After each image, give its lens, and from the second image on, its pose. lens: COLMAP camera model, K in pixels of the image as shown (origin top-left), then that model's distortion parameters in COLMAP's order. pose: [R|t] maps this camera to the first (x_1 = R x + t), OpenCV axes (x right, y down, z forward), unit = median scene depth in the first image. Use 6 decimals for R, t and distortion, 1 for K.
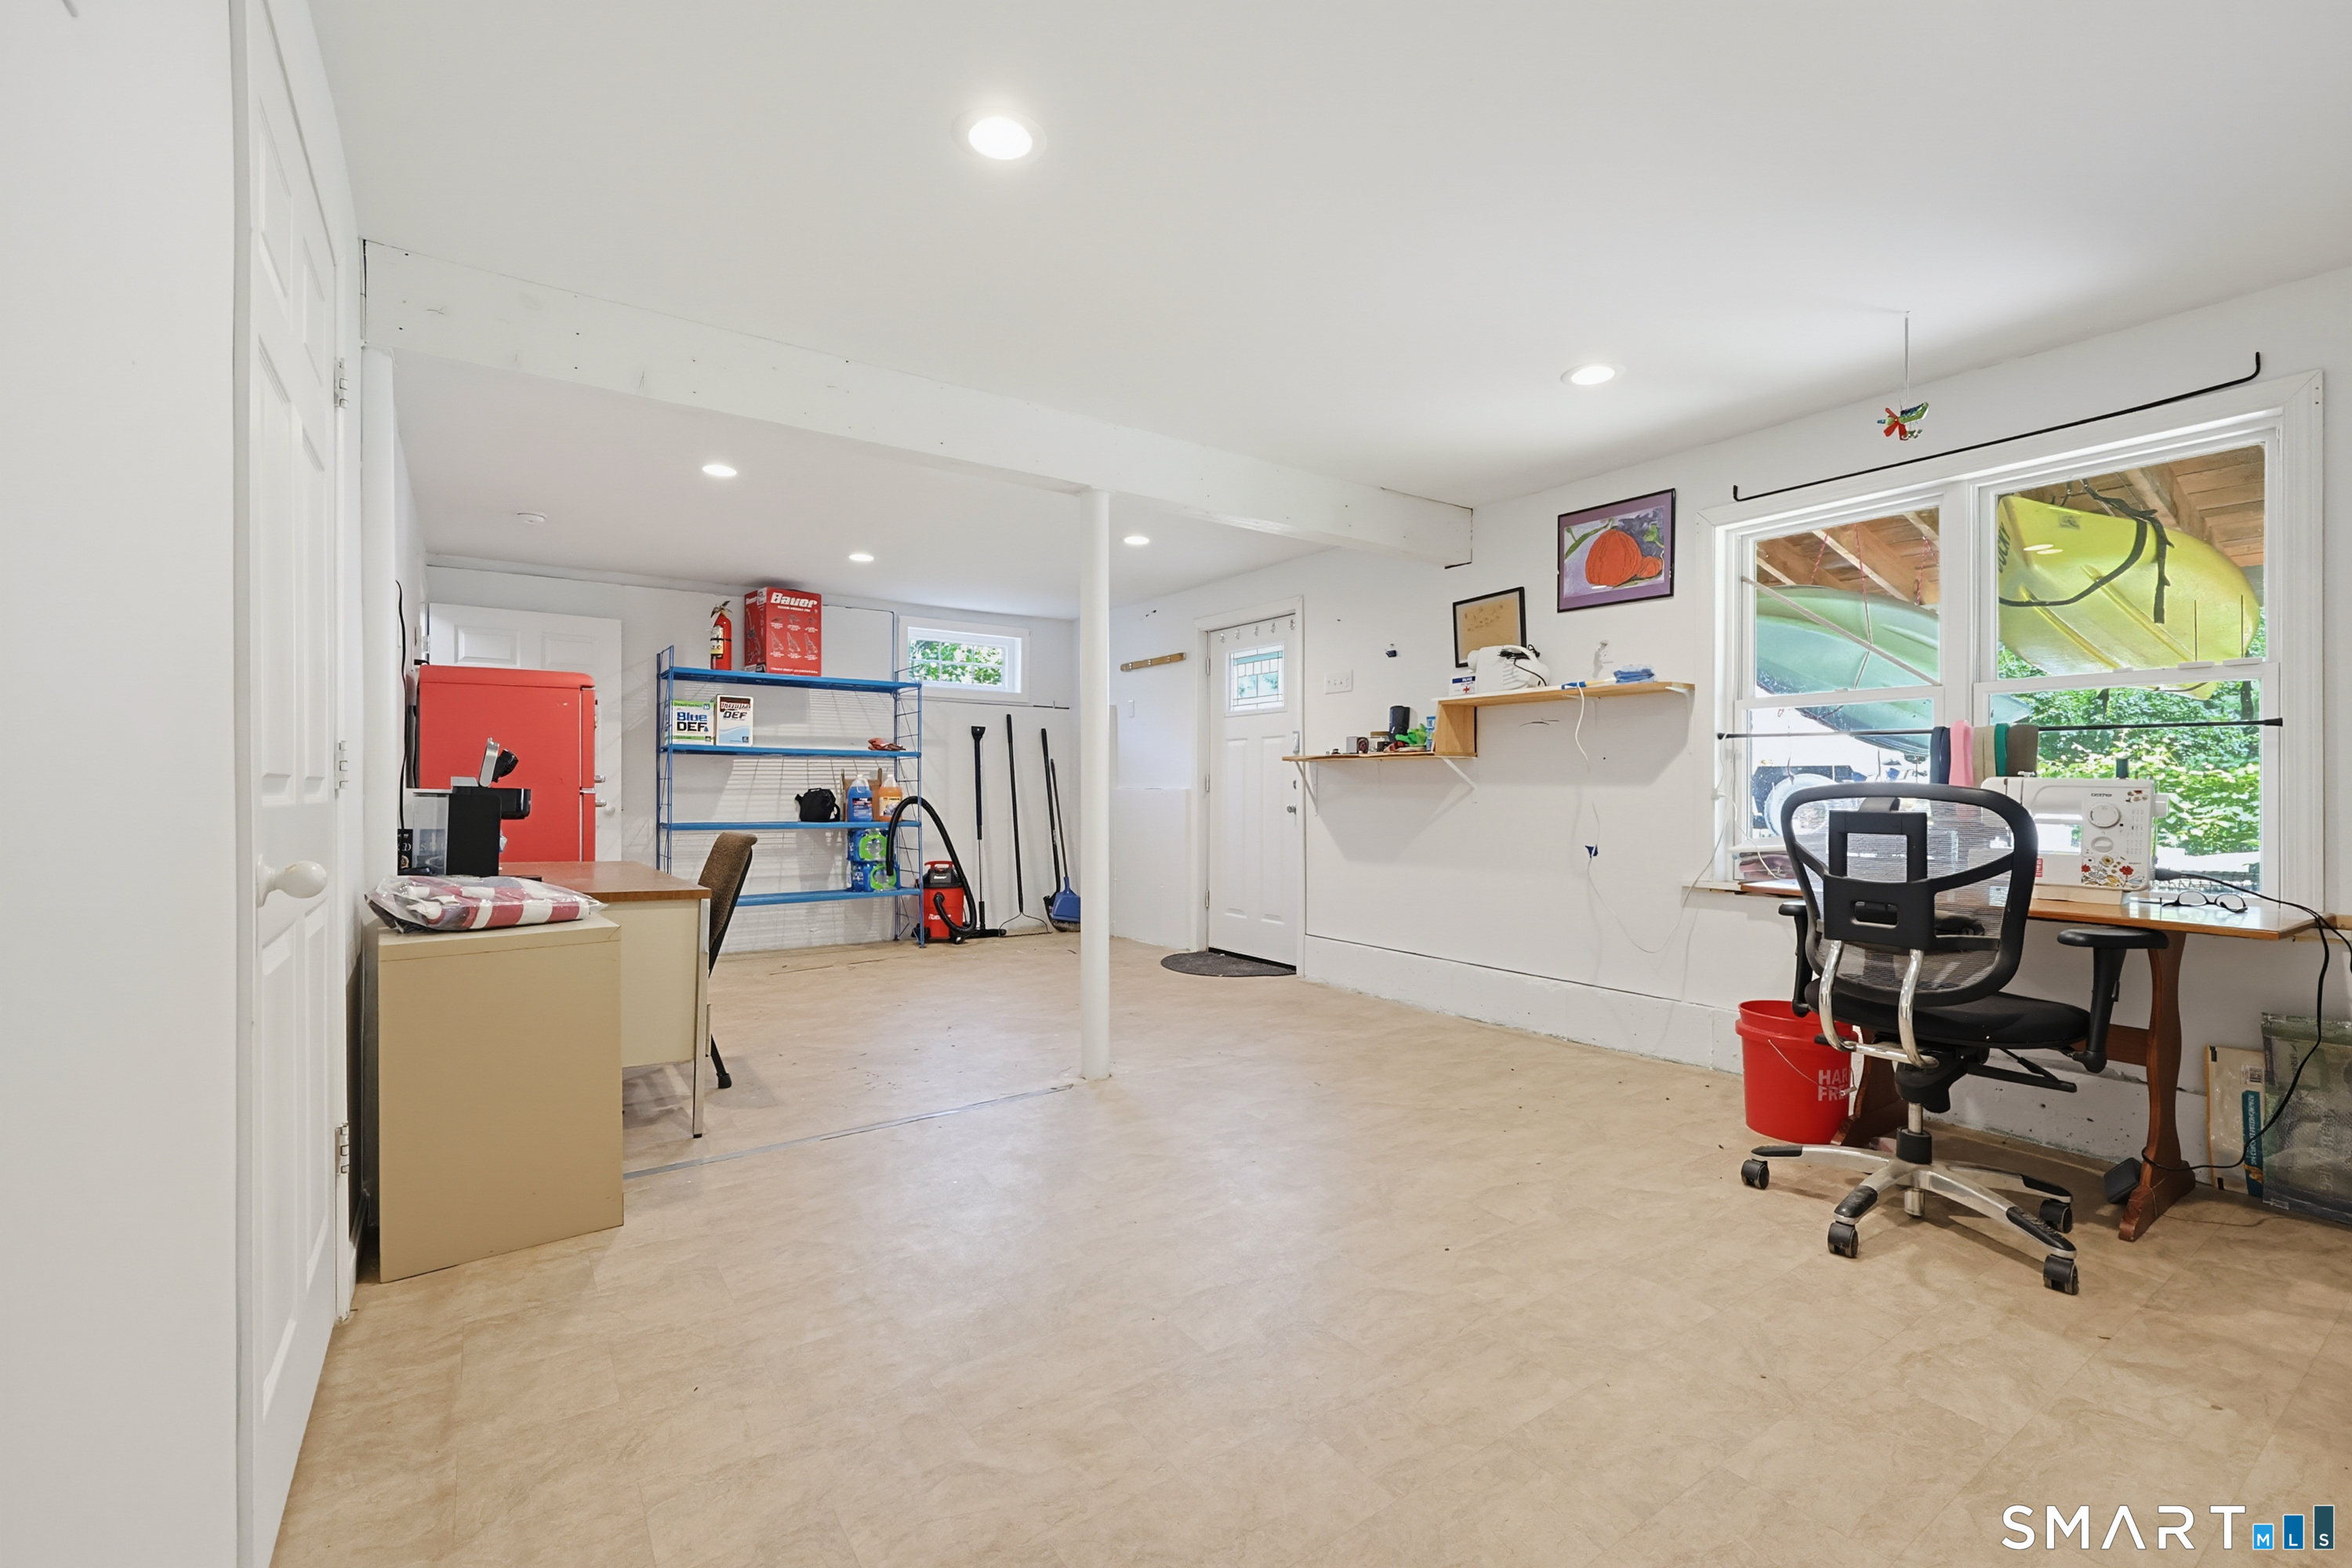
lens RADIAL K [[1011.3, 0, 1171.7], [0, 1011.3, 791.4], [0, 0, 1]] dist [0.004771, -0.002507]
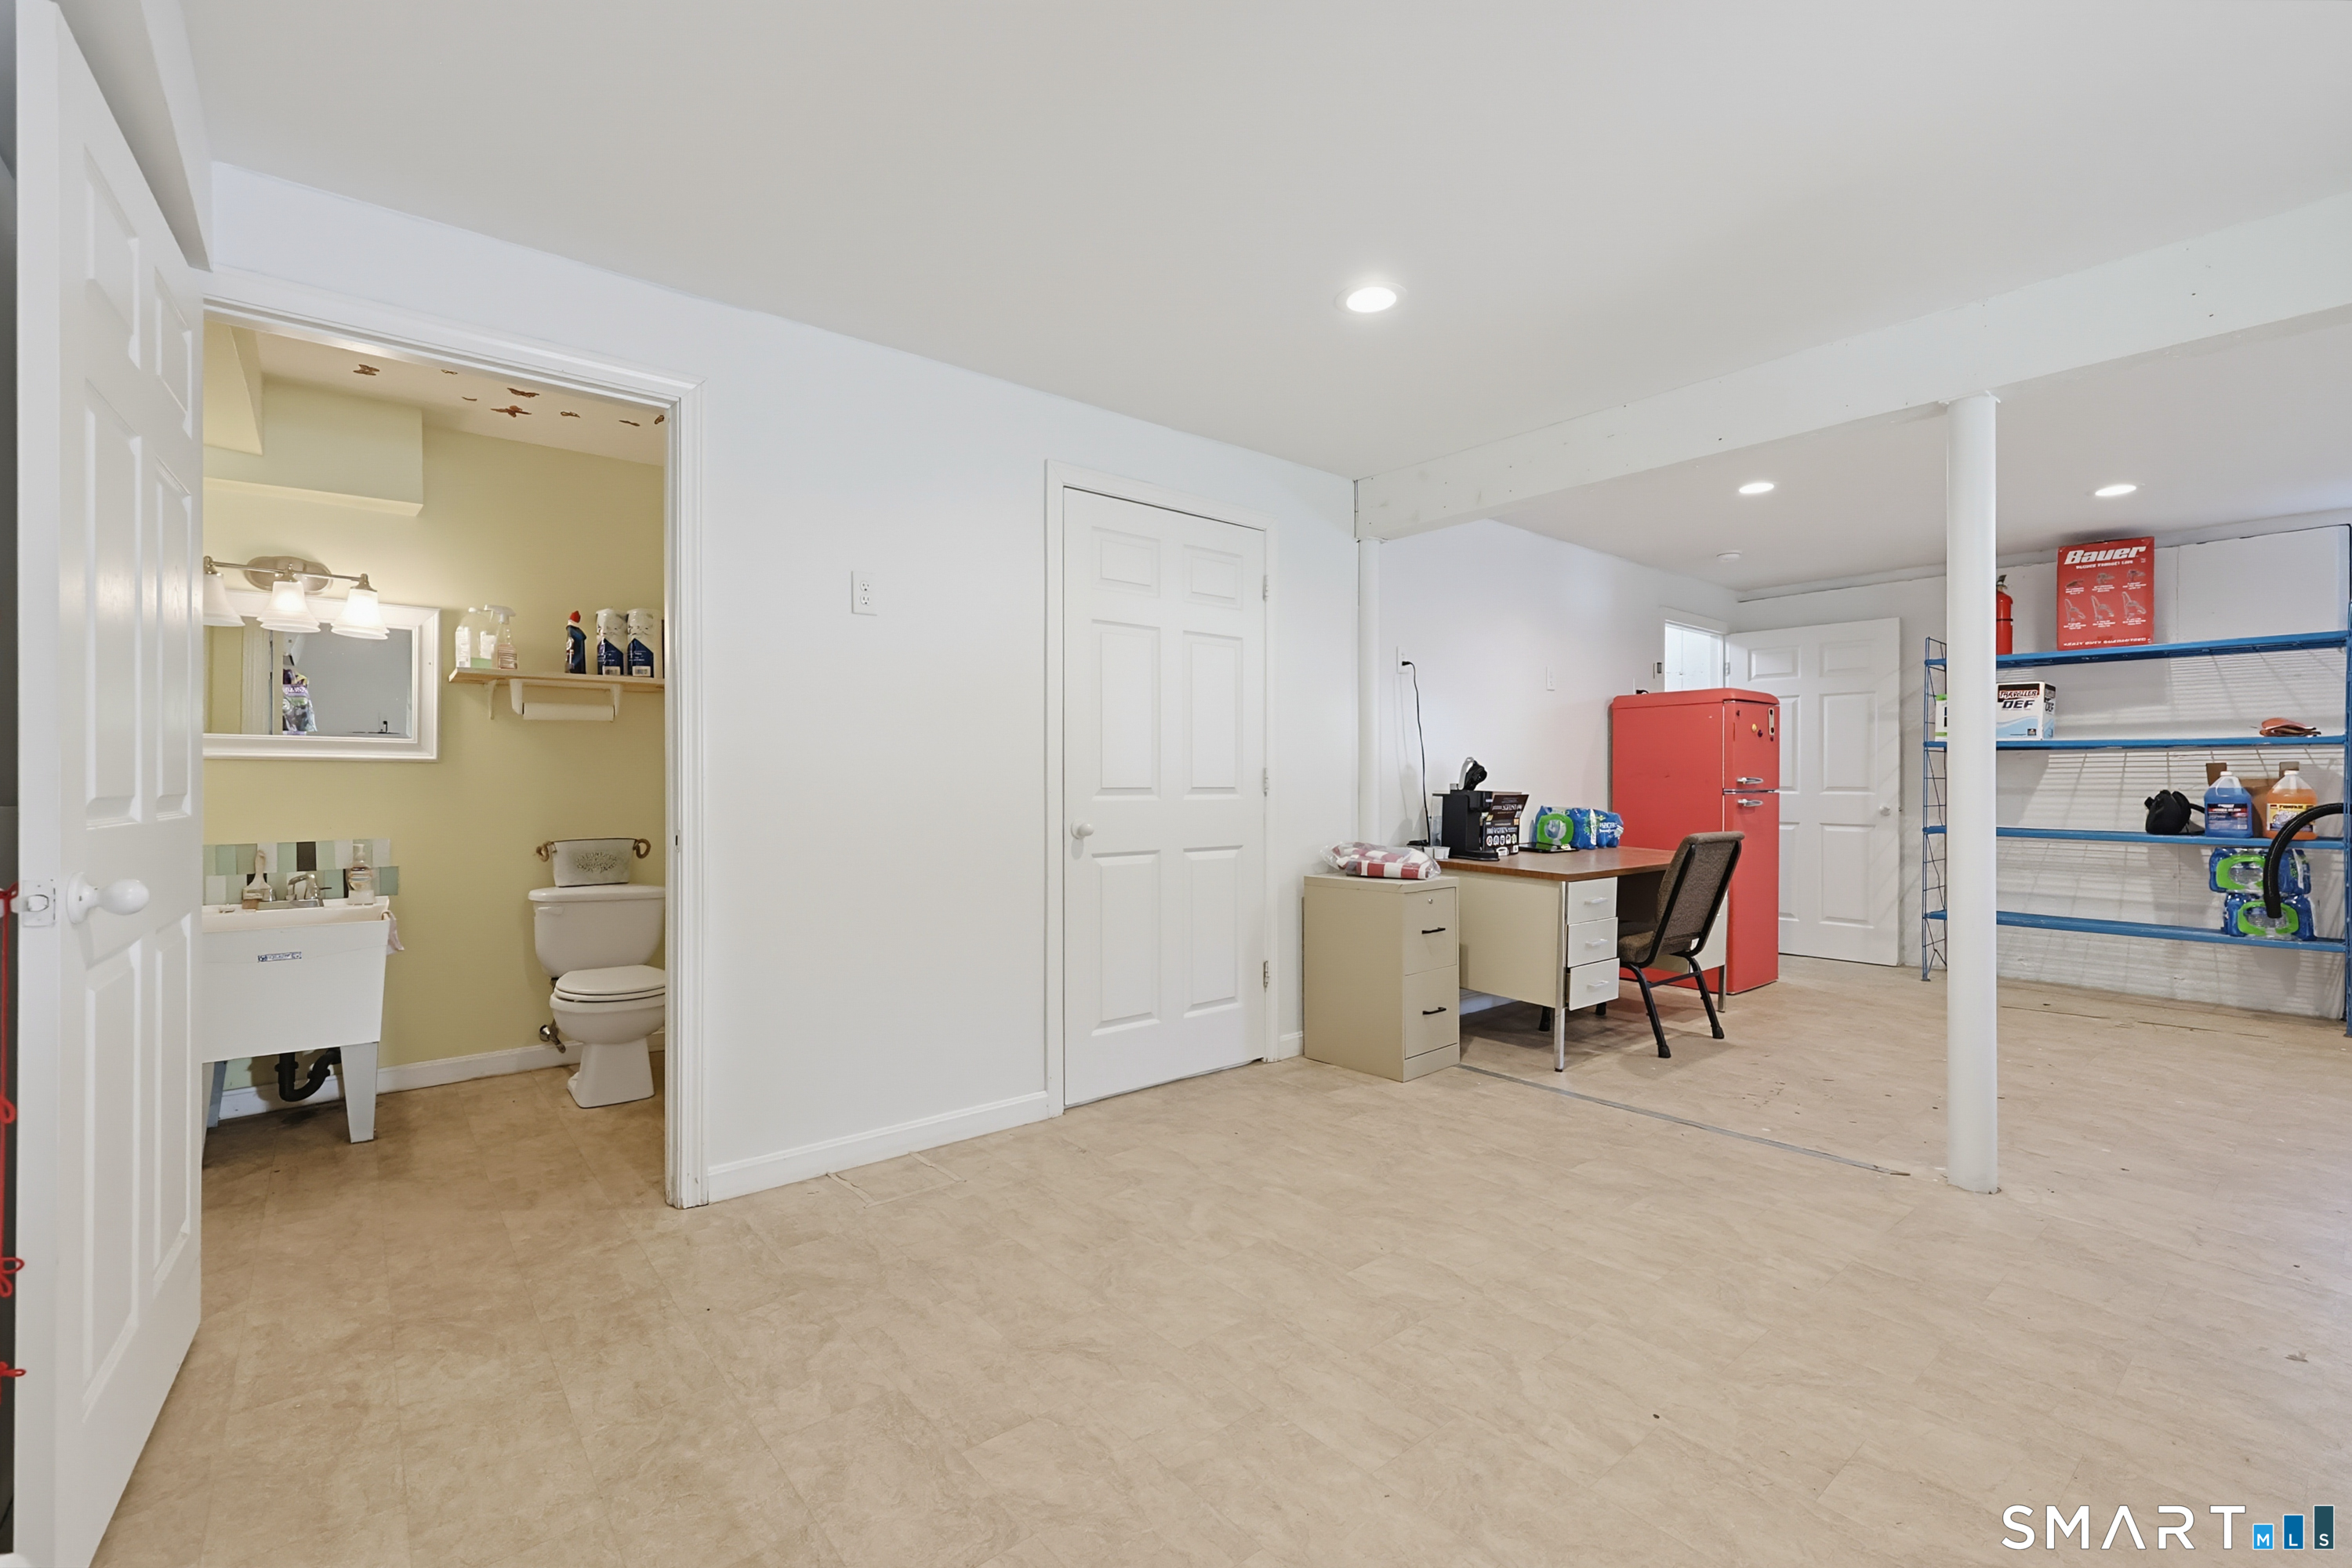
lens RADIAL K [[1011.3, 0, 1185.2], [0, 1011.3, 782.2], [0, 0, 1]] dist [0.004771, -0.002507]
pose [[0.089571, 0.002583, -0.995977, 0.365370], [-0.003813, 0.999990, 0.002251, -0.008316], [0.995973, 0.003596, 0.089580, 0.212858]]
